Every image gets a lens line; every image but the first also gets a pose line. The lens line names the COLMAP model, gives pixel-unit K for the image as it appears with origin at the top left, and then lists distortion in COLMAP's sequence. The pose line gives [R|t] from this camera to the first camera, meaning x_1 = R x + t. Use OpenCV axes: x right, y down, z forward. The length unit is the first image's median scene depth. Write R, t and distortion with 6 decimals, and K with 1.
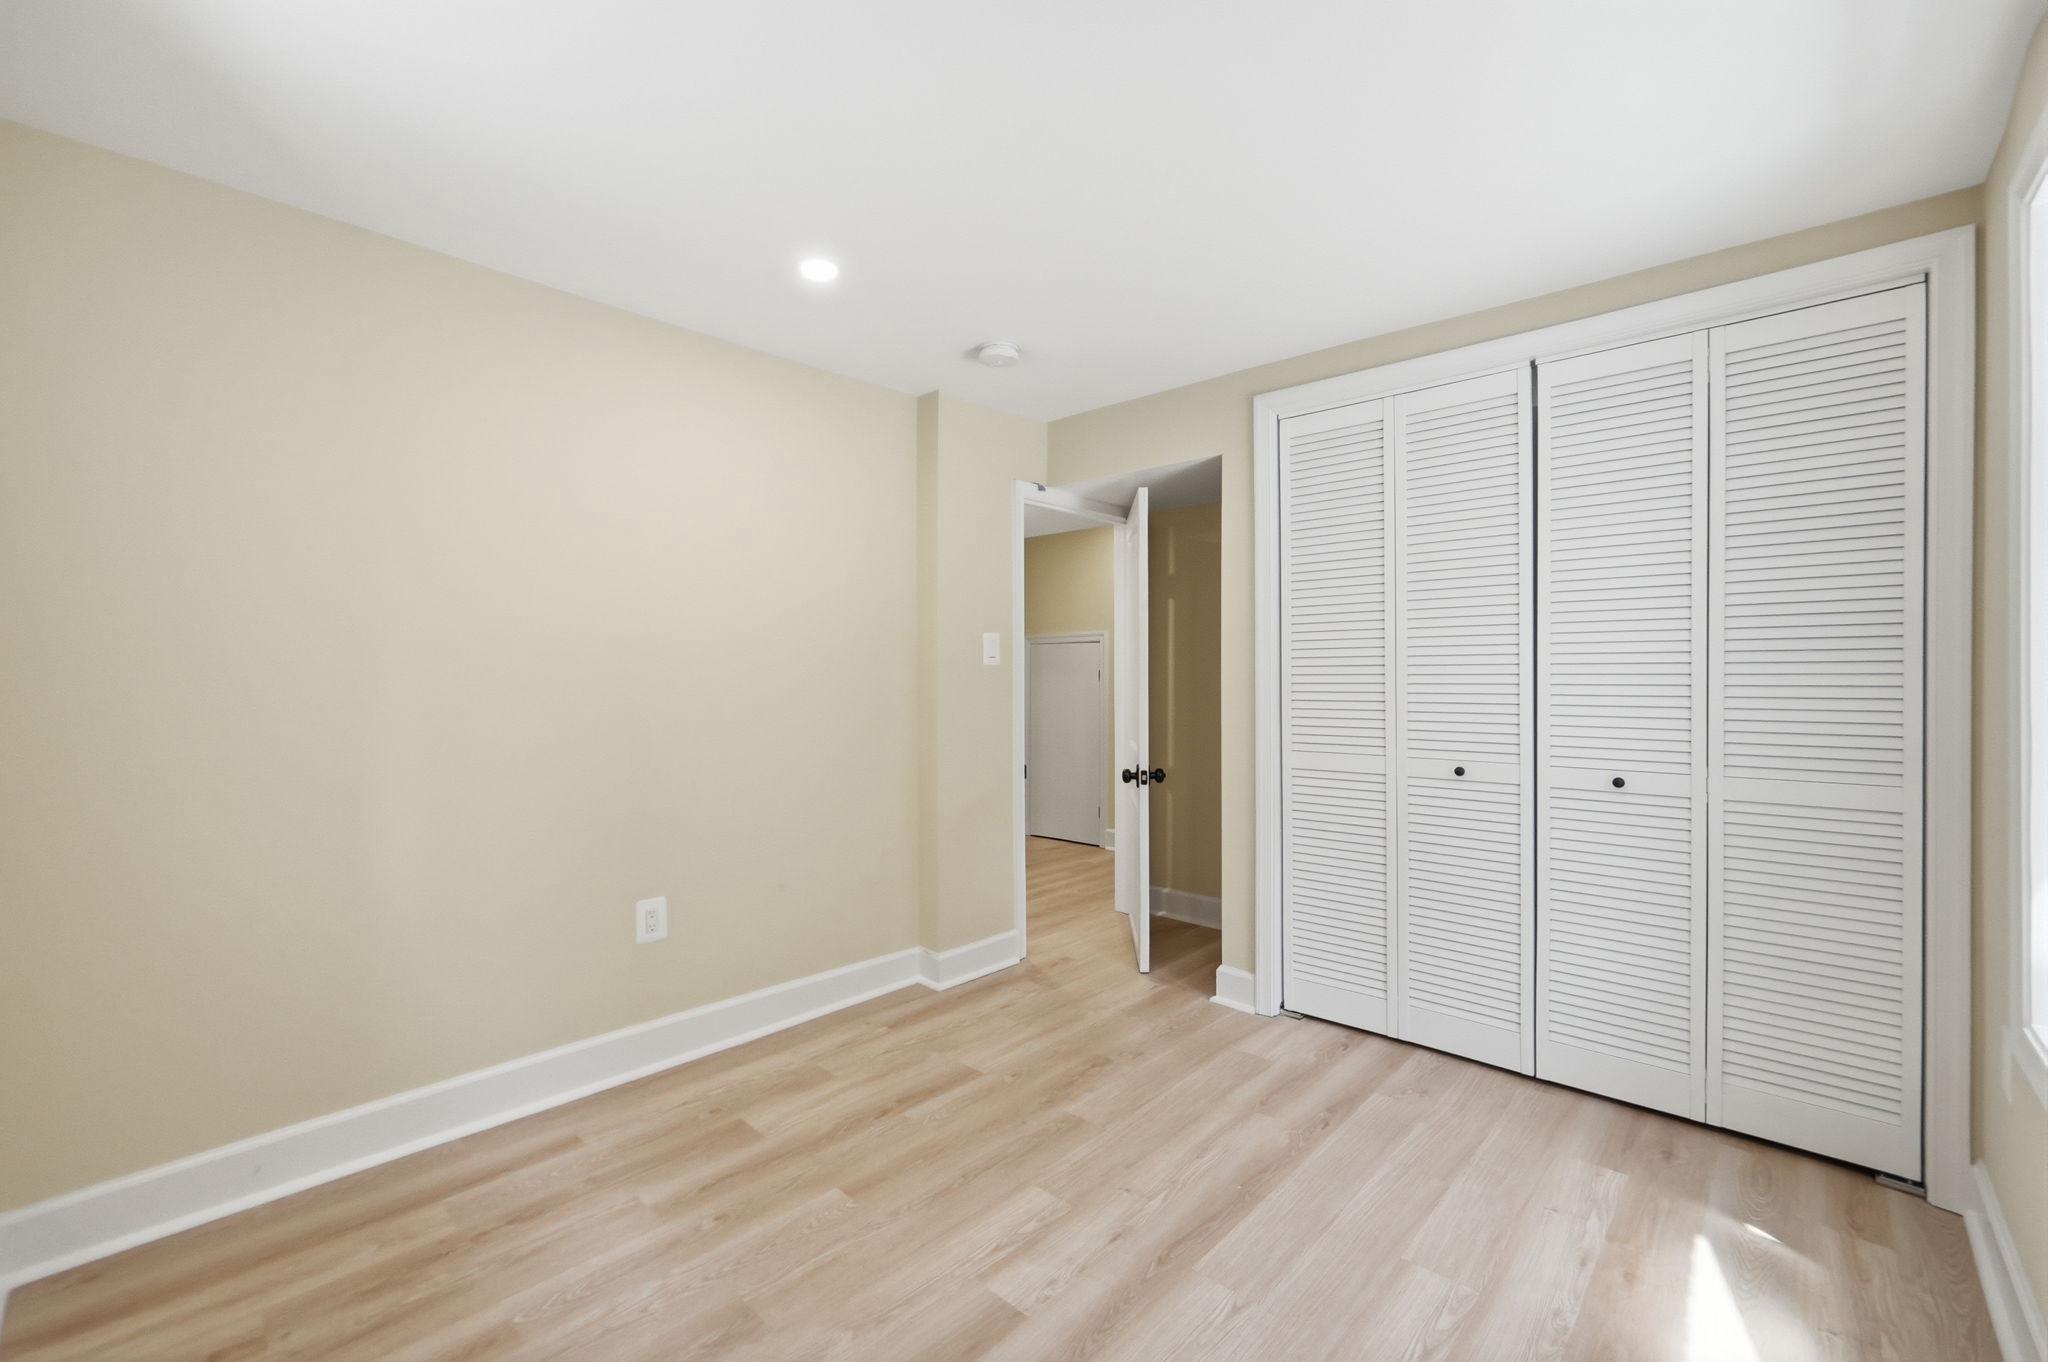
lens RADIAL K [[850.4, 0, 1022.4], [0, 850.4, 679.4], [0, 0, 1]] dist [-0.014151, 0.002071]
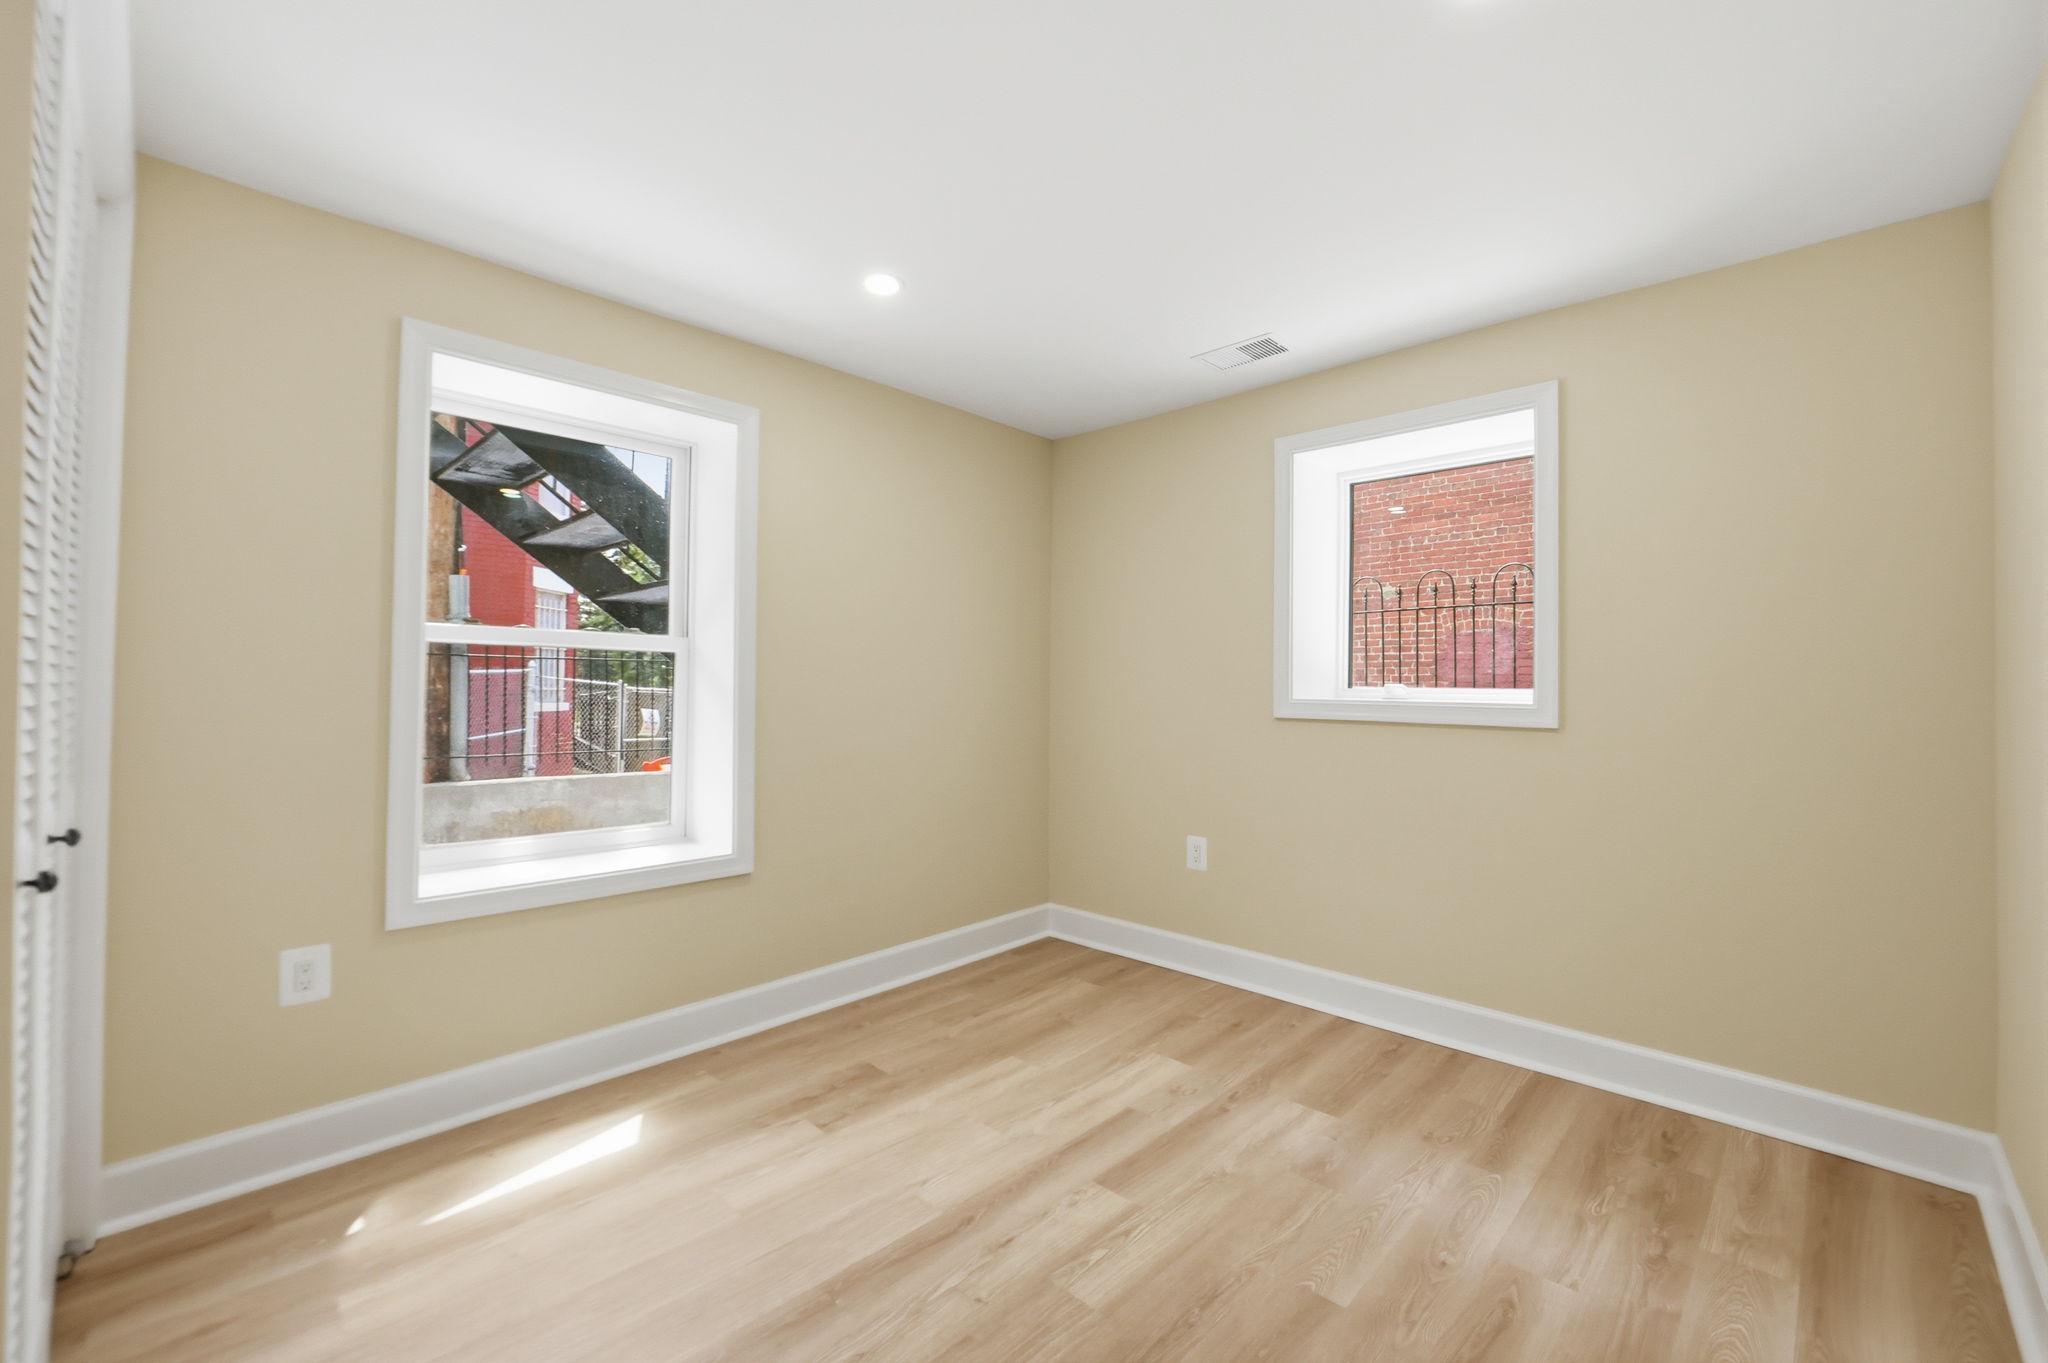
lens RADIAL K [[850.4, 0, 1025.9], [0, 850.4, 676.3], [0, 0, 1]] dist [-0.014151, 0.002071]
pose [[-0.999733, -0.000678, 0.023084, 0.067691], [-0.000770, 0.999992, -0.003958, 0.015210], [-0.023081, -0.003975, -0.999726, 1.998485]]
